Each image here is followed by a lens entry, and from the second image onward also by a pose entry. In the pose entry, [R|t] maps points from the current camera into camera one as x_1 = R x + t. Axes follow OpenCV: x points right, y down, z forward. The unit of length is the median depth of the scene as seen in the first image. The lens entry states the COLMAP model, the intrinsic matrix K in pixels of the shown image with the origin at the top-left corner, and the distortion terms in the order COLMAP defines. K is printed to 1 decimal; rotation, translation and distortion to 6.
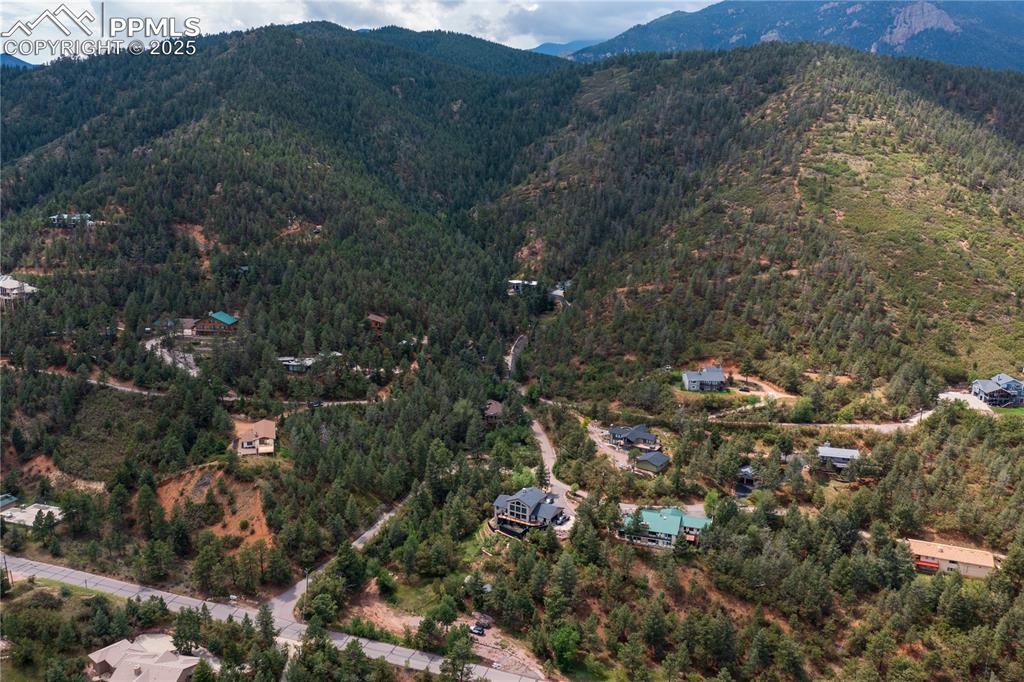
lens RADIAL K [[815.1, 0, 512.0], [0, 815.1, 341.0], [0, 0, 1]] dist [-0.009506, 0.047424]
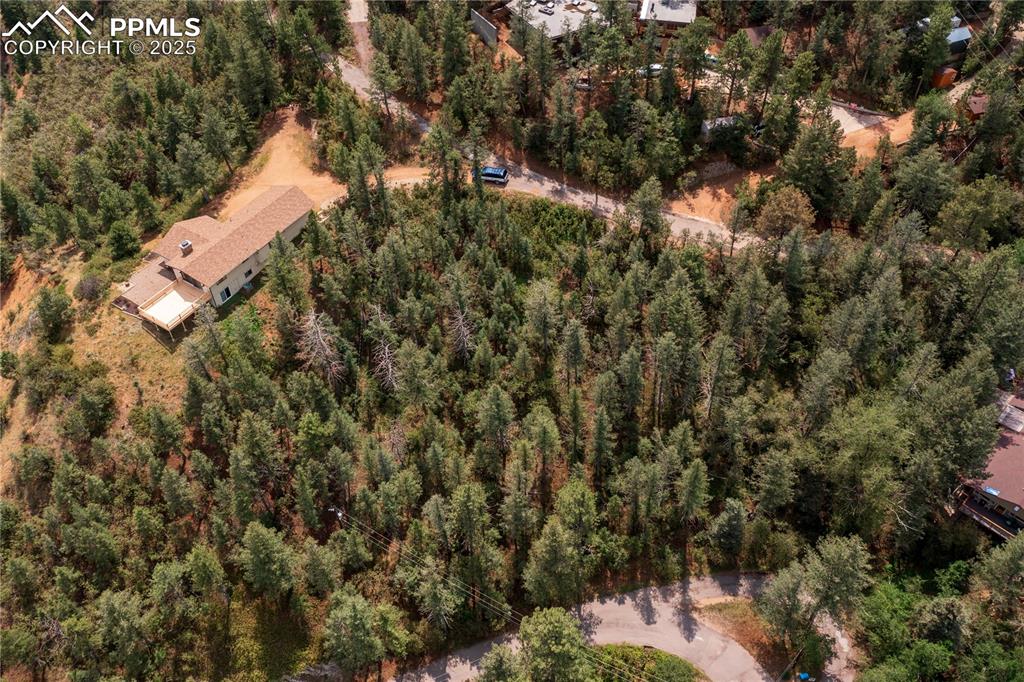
lens RADIAL K [[806.0, 0, 512.0], [0, 806.0, 341.0], [0, 0, 1]] dist [0.003656, 0.006590]
pose [[0.661641, 0.537369, -0.522939, -0.017342], [-0.157951, 0.781655, 0.603380, -0.068010], [0.732996, -0.316622, 0.602053, 0.726266]]
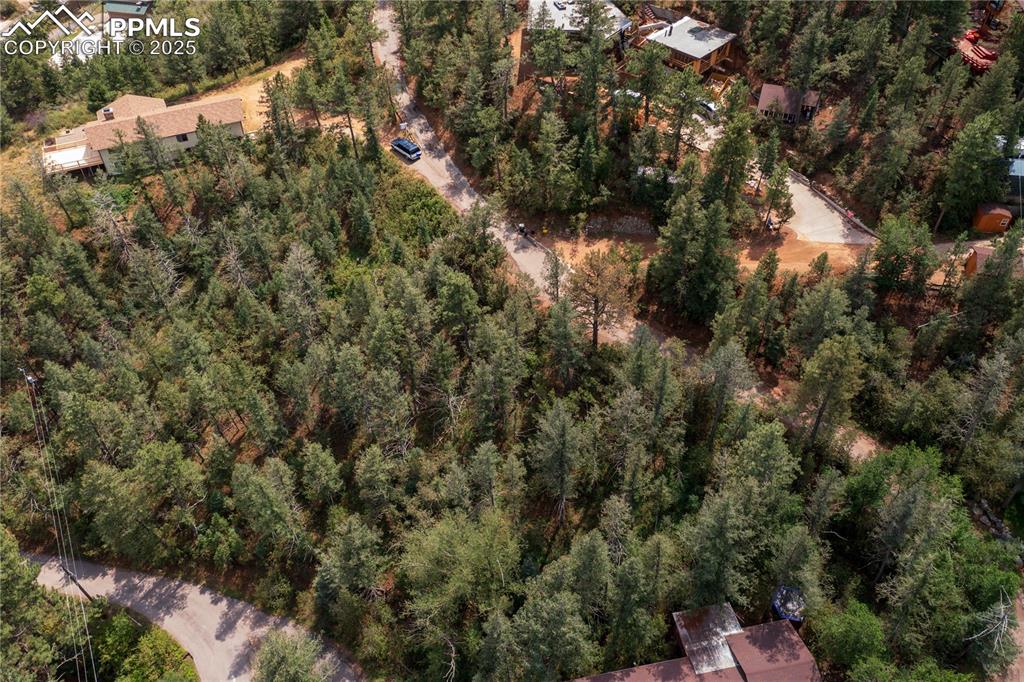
lens RADIAL K [[806.0, 0, 512.0], [0, 806.0, 341.0], [0, 0, 1]] dist [0.003656, 0.006590]
pose [[0.143287, 0.689898, -0.709584, 0.040572], [-0.223807, 0.720997, 0.655801, -0.078252], [0.964043, 0.064842, 0.257713, 0.896793]]
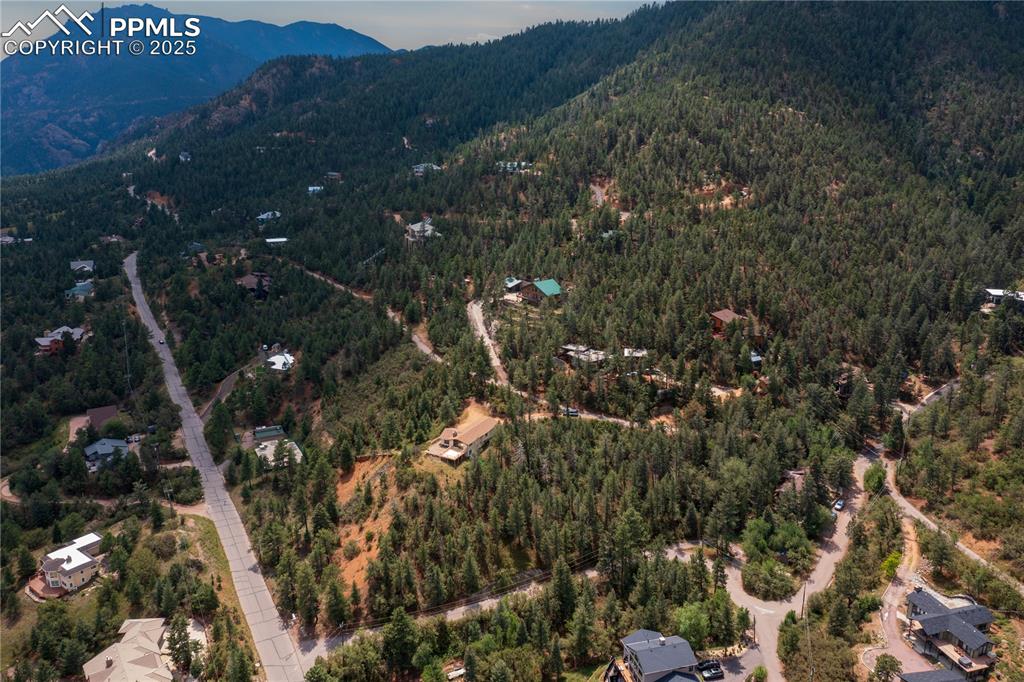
lens RADIAL K [[811.7, 0, 512.0], [0, 811.7, 341.0], [0, 0, 1]] dist [-0.004686, 0.050452]
pose [[0.708585, 0.187542, -0.680247, 0.232901], [-0.146311, 0.982132, 0.118365, -0.072032], [0.690291, 0.015656, 0.723363, 0.354115]]
